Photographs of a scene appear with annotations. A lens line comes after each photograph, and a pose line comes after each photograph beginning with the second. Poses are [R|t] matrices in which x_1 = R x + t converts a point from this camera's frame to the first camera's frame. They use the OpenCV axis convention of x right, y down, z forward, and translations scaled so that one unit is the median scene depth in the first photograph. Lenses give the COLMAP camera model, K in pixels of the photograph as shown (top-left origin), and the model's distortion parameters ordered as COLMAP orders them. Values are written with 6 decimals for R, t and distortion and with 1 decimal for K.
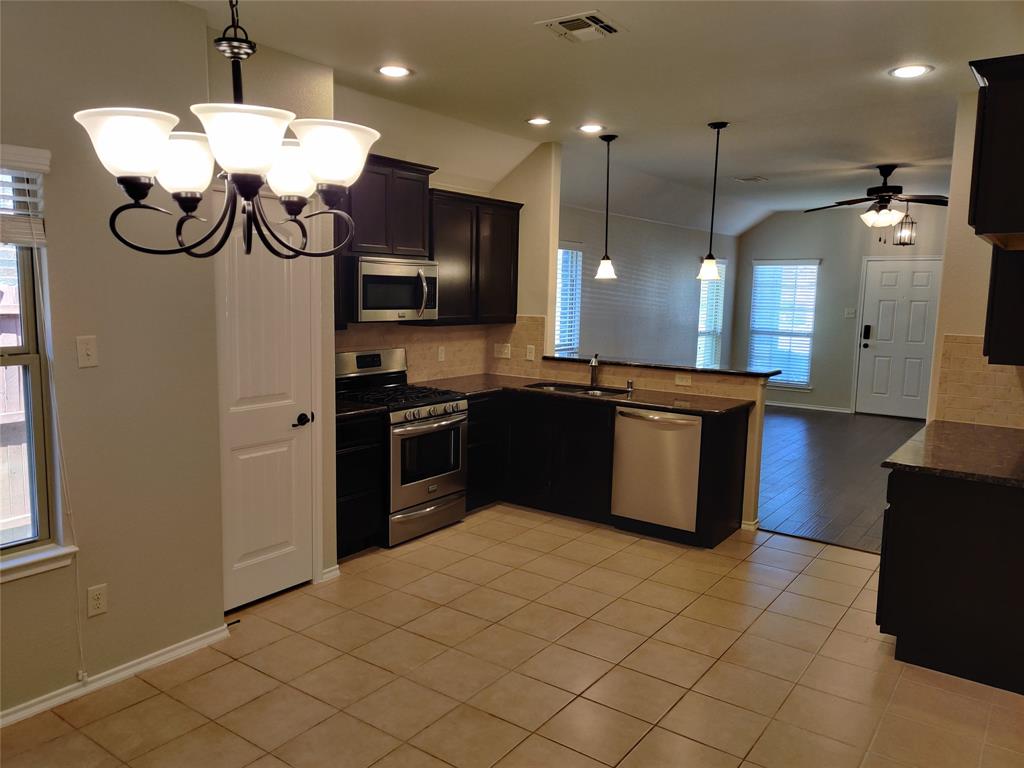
lens RADIAL K [[770.3, 0, 509.7], [0, 770.3, 385.8], [0, 0, 1]] dist [0.030720, -0.008031]
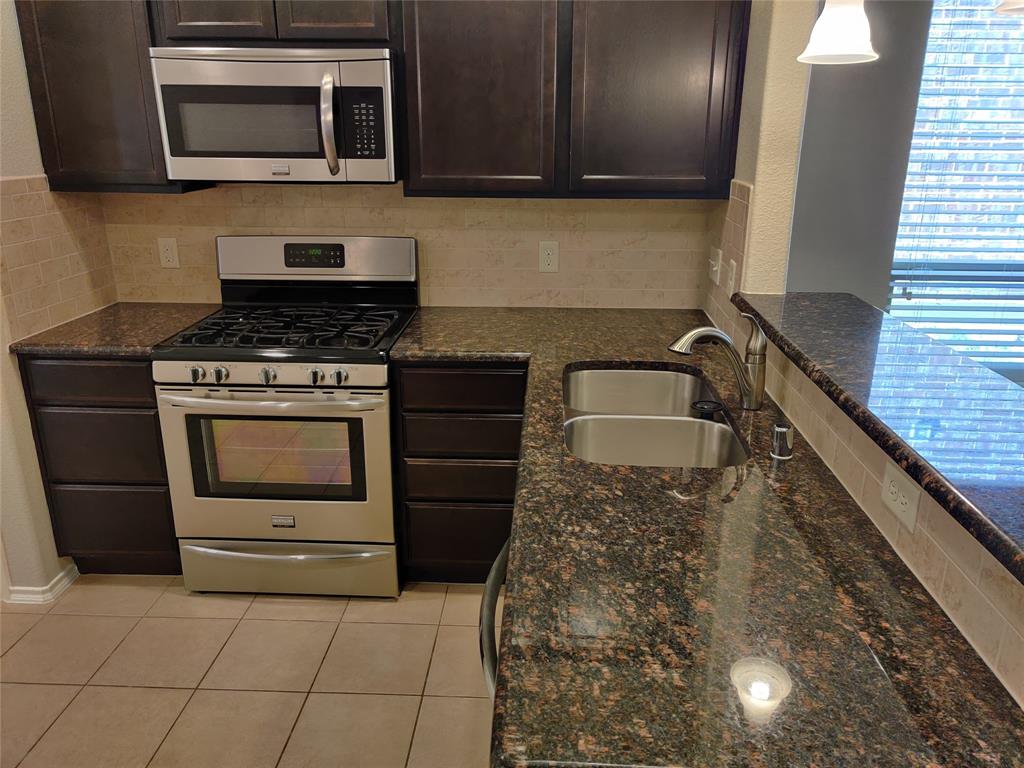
lens RADIAL K [[770.3, 0, 511.0], [0, 770.3, 380.3], [0, 0, 1]] dist [0.030720, -0.008031]
pose [[0.537589, 0.248441, -0.805776, 0.349418], [-0.099697, 0.967634, 0.231831, -0.085751], [0.837293, -0.044296, 0.544958, 0.799043]]
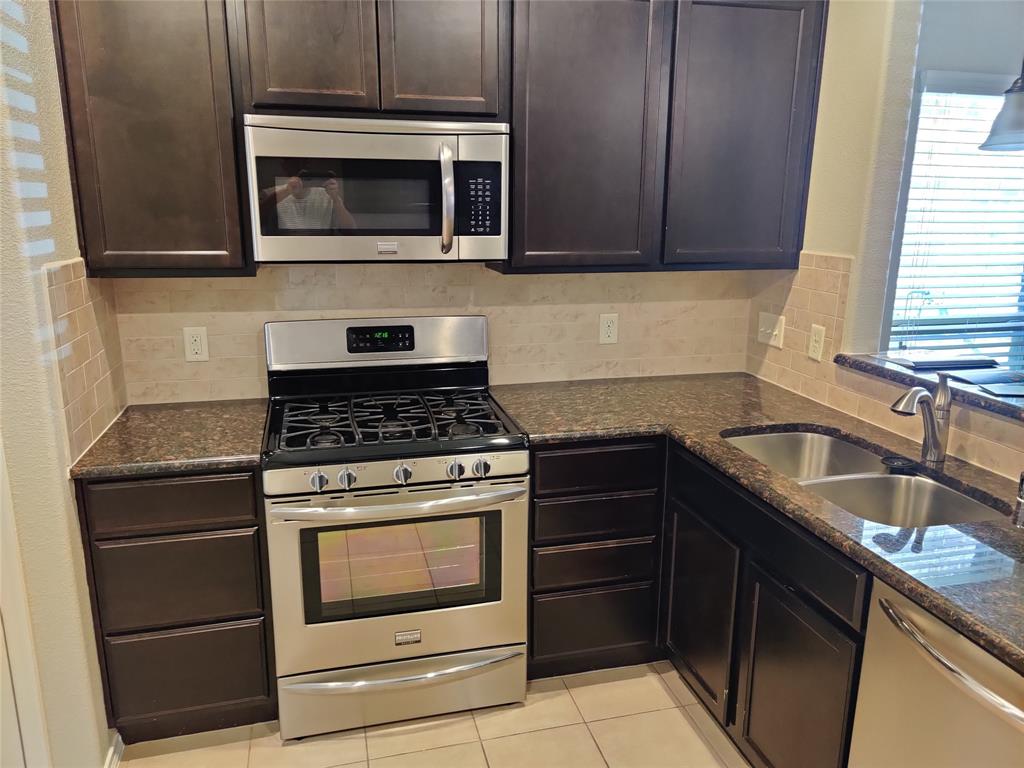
lens RADIAL K [[770.3, 0, 515.0], [0, 770.3, 392.0], [0, 0, 1]] dist [0.030720, -0.008031]
pose [[0.766269, 0.145034, -0.625936, 0.199711], [-0.075723, 0.987786, 0.136177, -0.071519], [0.638042, -0.056951, 0.767893, 0.655756]]
